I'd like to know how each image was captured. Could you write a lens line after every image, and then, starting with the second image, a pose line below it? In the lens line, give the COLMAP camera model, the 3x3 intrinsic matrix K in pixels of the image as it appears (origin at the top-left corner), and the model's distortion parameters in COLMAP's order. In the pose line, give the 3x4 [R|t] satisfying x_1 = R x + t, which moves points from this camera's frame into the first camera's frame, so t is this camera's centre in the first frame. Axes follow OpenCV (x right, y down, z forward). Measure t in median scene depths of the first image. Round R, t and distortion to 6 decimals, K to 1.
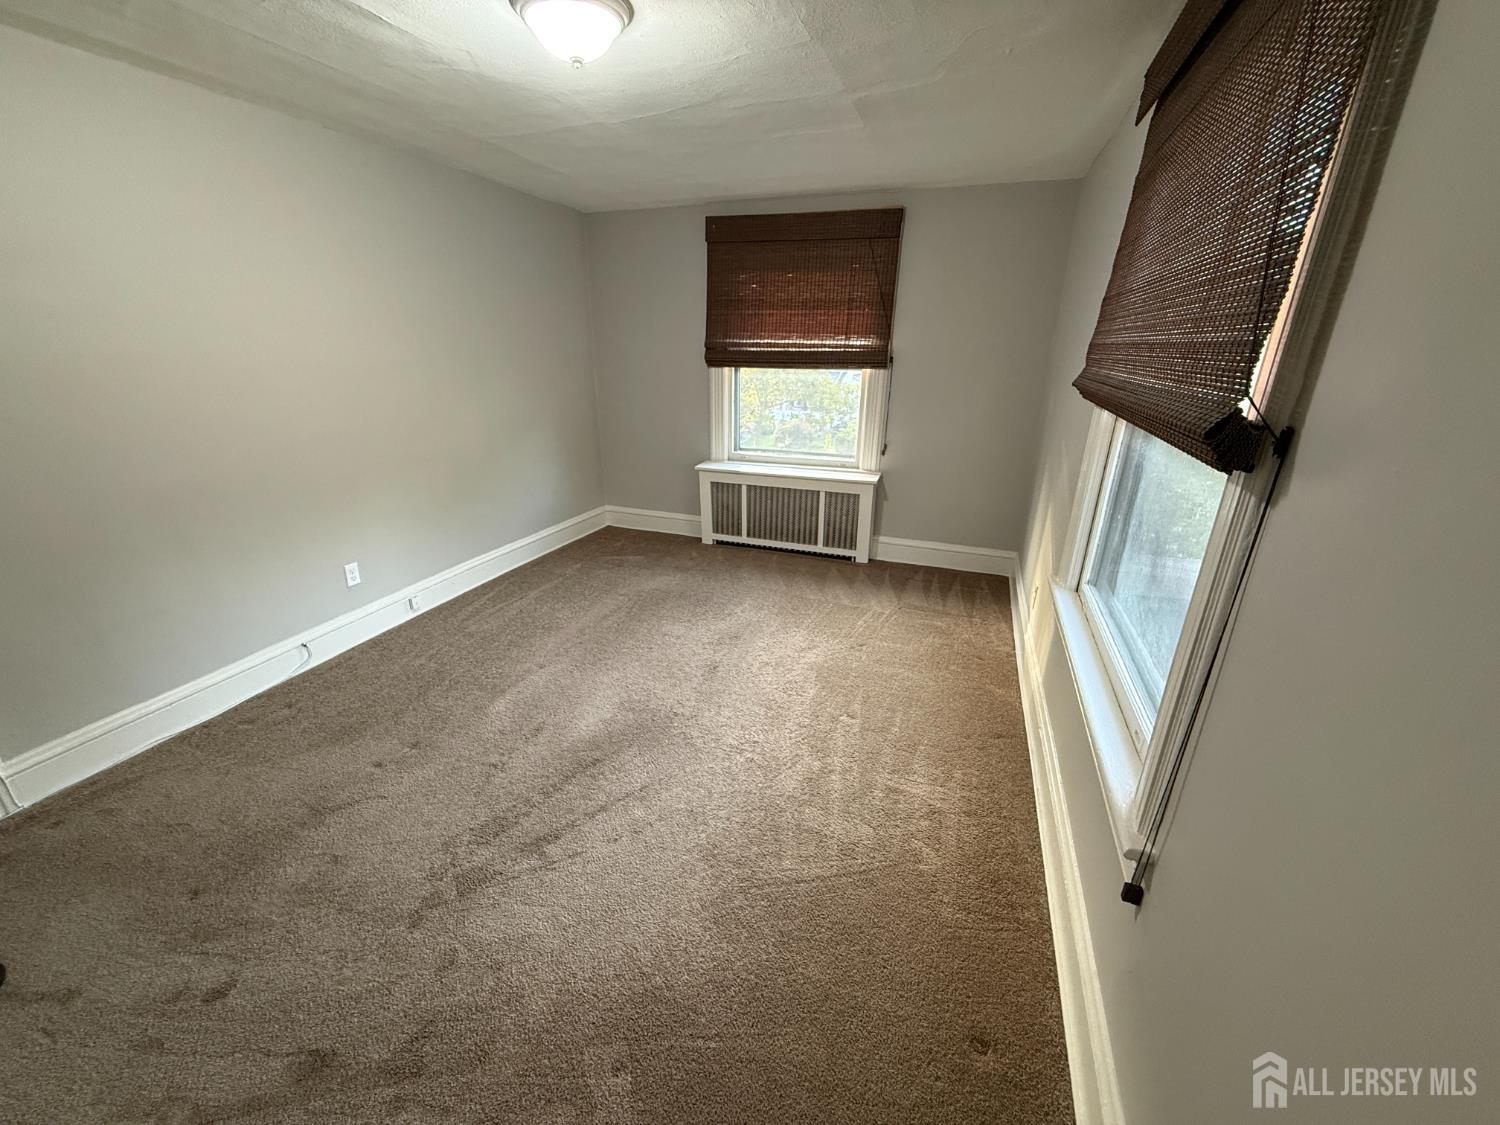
lens RADIAL K [[600.0, 0, 745.6], [0, 600.0, 563.4], [0, 0, 1]] dist [0.001688, -0.000260]
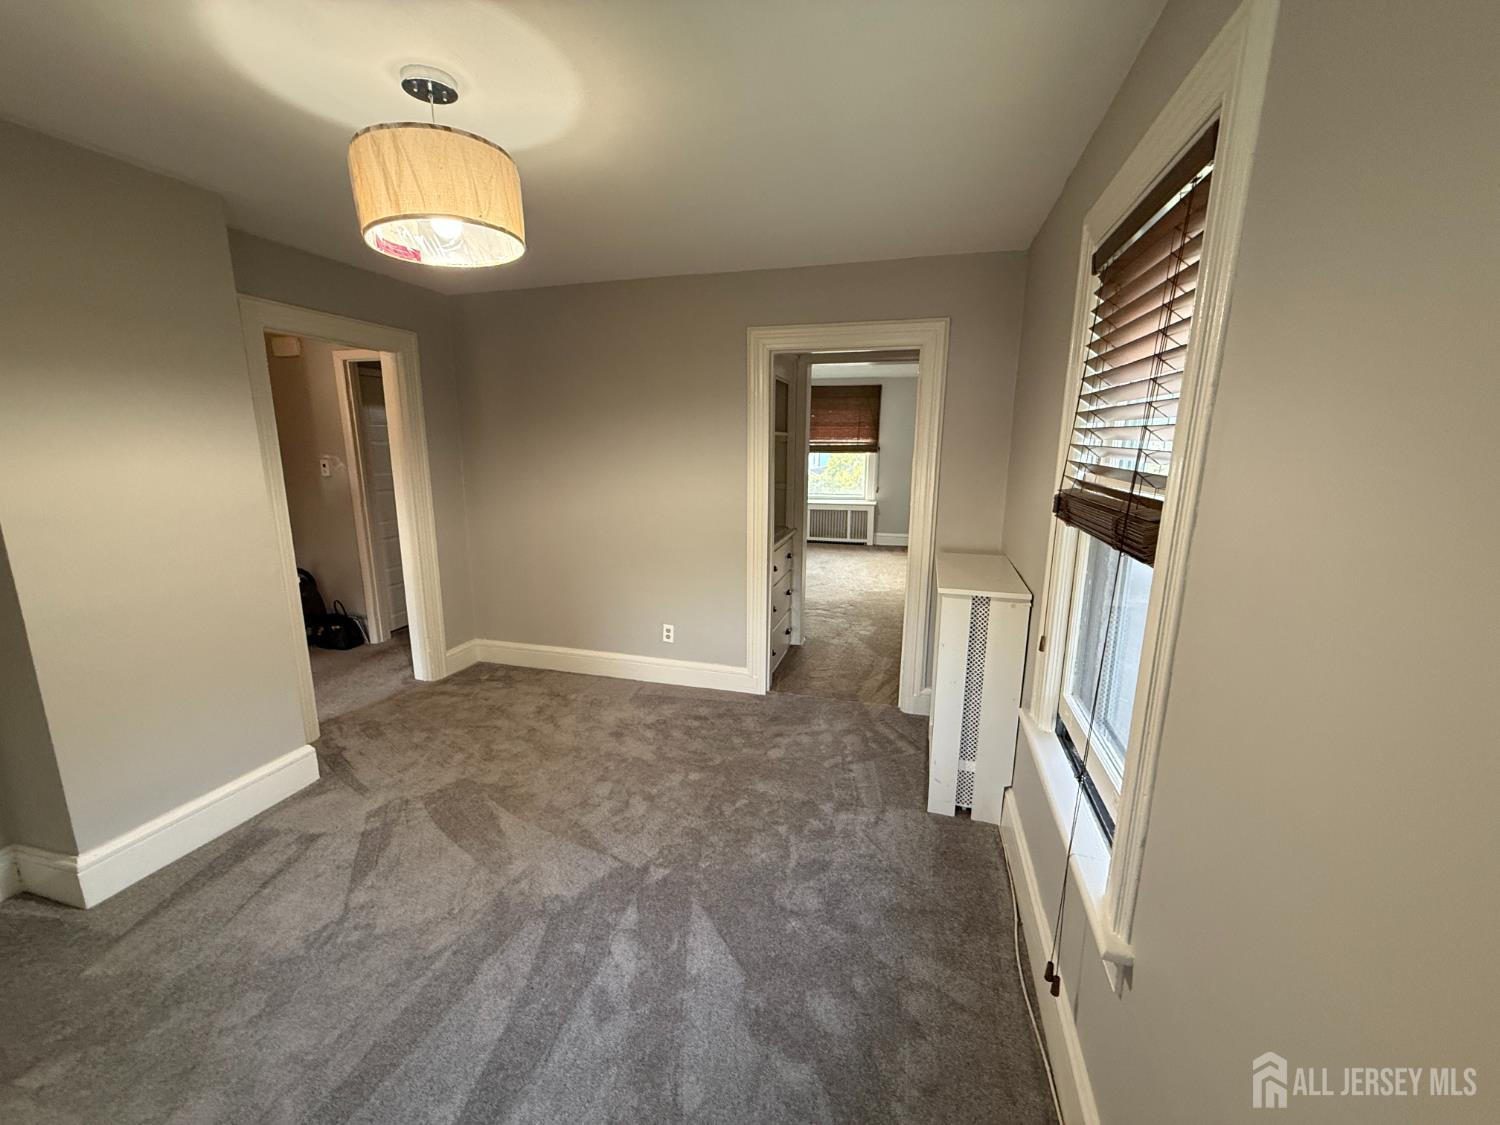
lens RADIAL K [[600.0, 0, 745.6], [0, 600.0, 563.4], [0, 0, 1]] dist [0.001688, -0.000260]
pose [[0.996642, -0.022234, 0.078803, -0.402776], [0.034347, 0.987181, -0.155862, 0.377607], [-0.074327, 0.158045, 0.984630, -0.995630]]
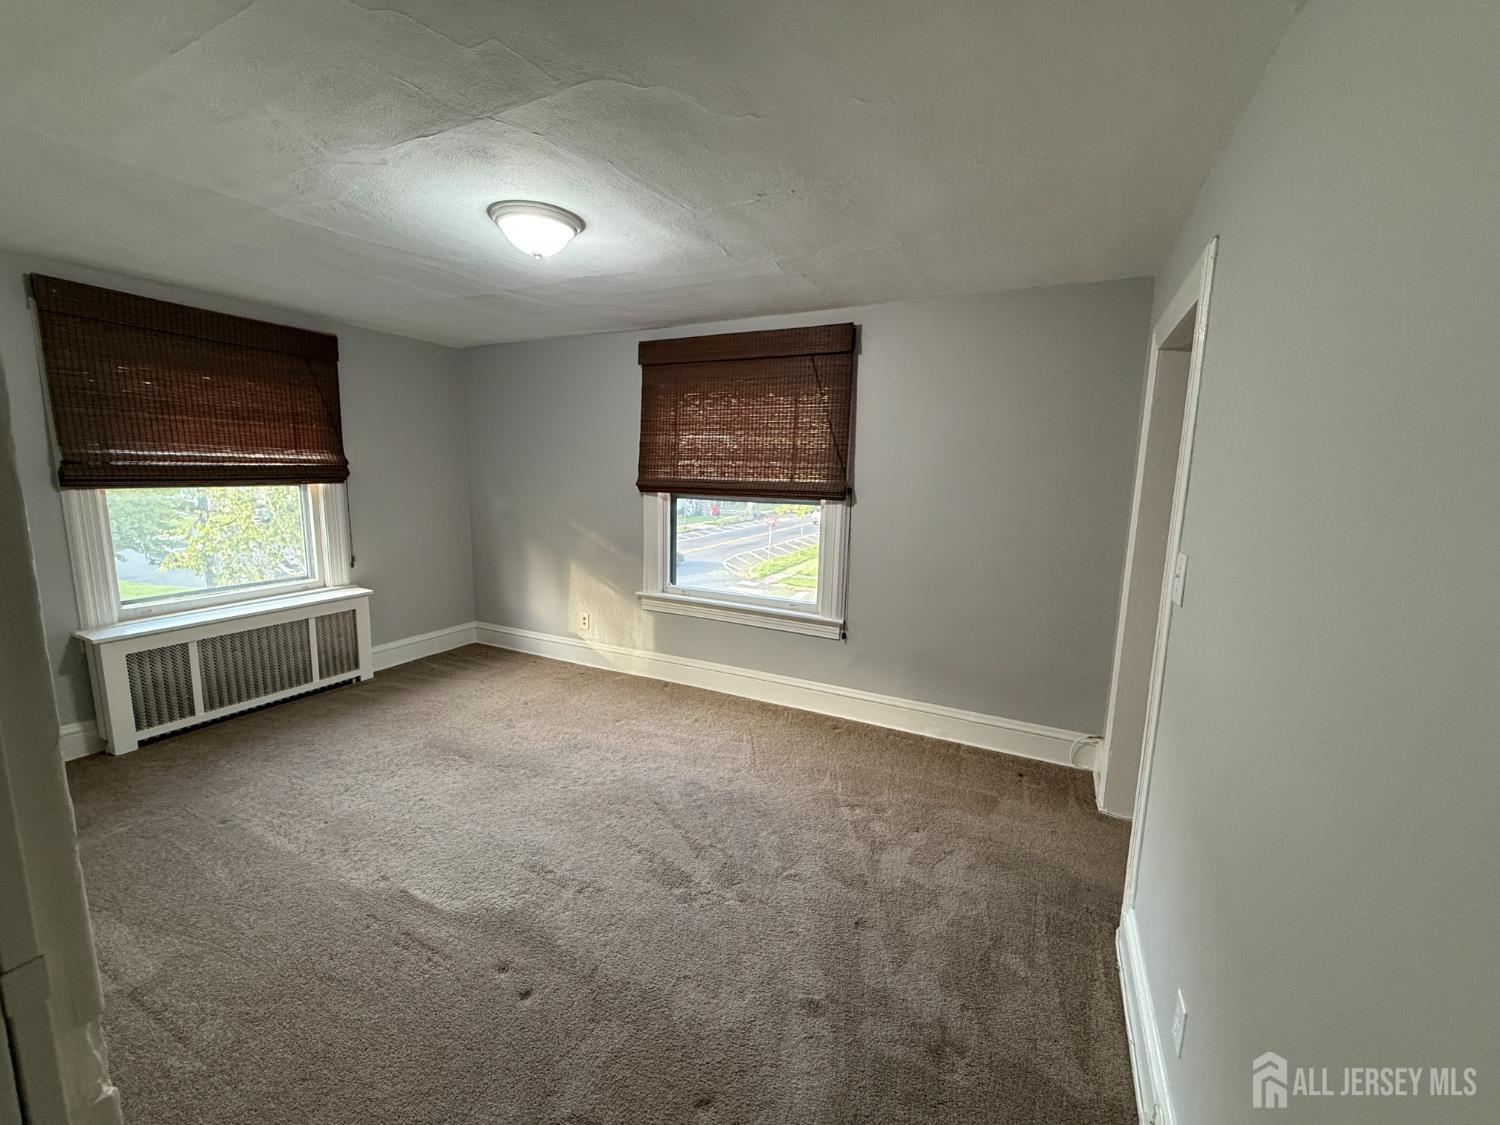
lens RADIAL K [[600.0, 0, 745.6], [0, 600.0, 563.4], [0, 0, 1]] dist [0.001688, -0.000260]
pose [[0.110521, -0.161838, 0.980609, -0.674498], [0.325944, 0.937988, 0.118068, -0.094789], [-0.938907, 0.306574, 0.156417, 0.246844]]
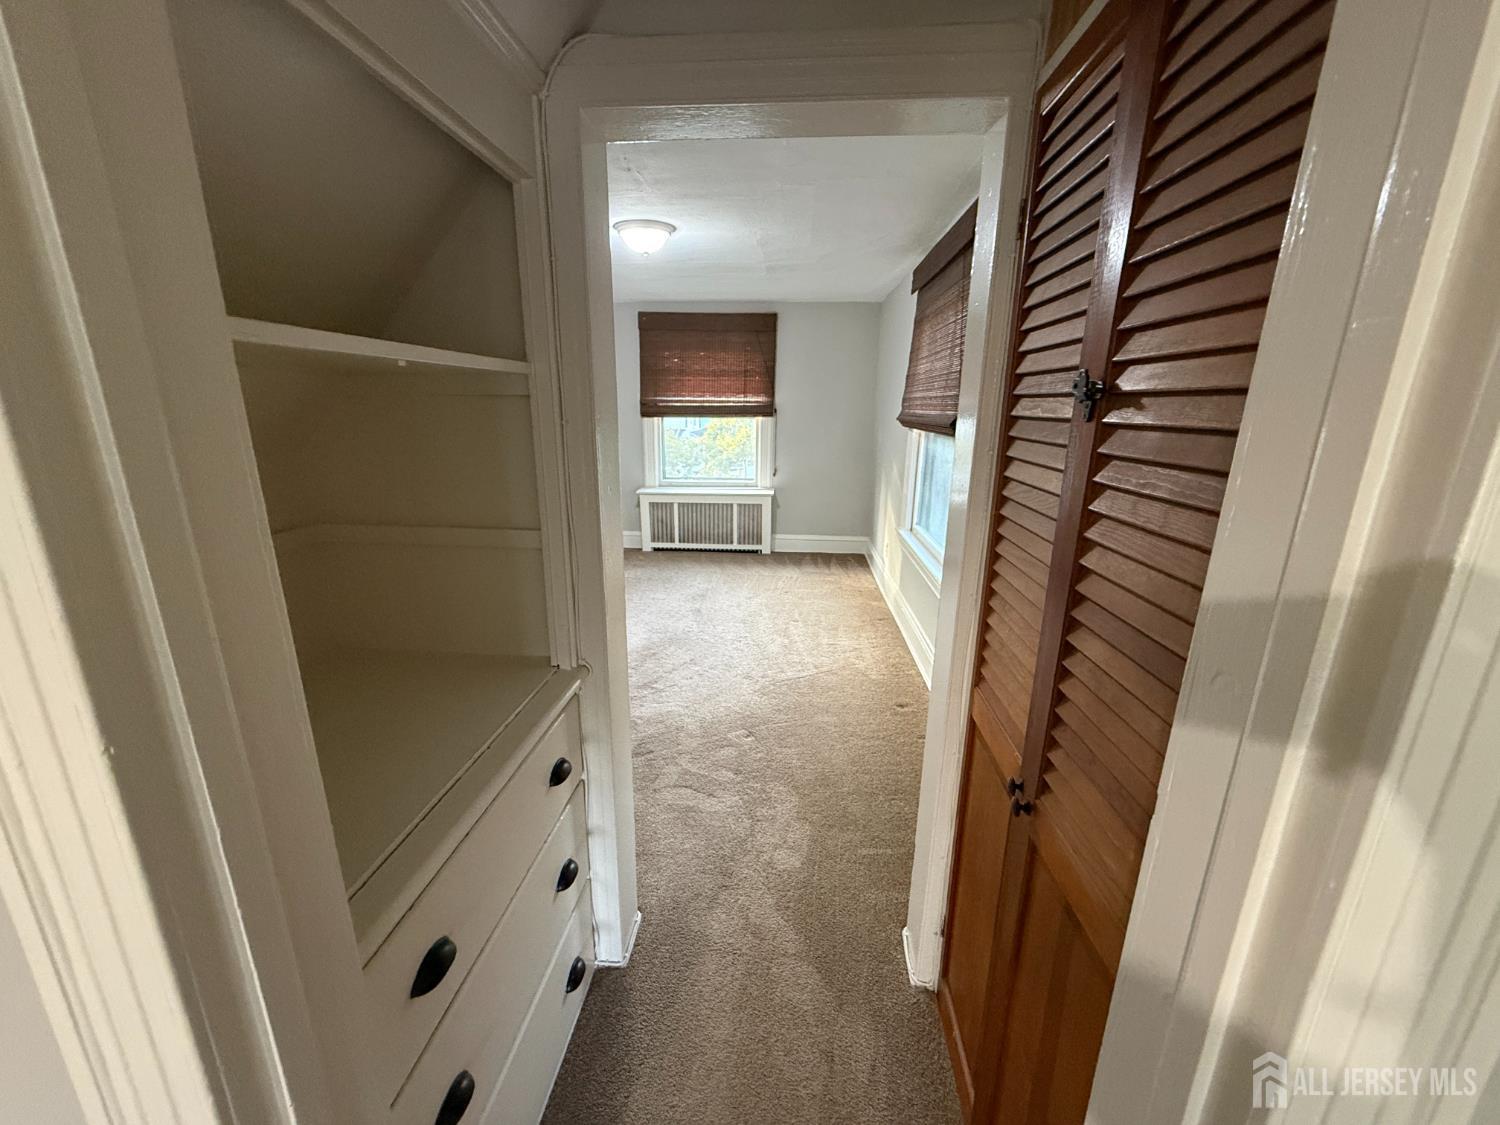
lens RADIAL K [[600.0, 0, 745.6], [0, 600.0, 563.4], [0, 0, 1]] dist [0.001688, -0.000260]
pose [[0.962489, -0.072503, 0.261455, -0.228152], [0.096135, 0.992249, -0.078740, 0.132750], [-0.253719, 0.100921, 0.961999, -0.337284]]
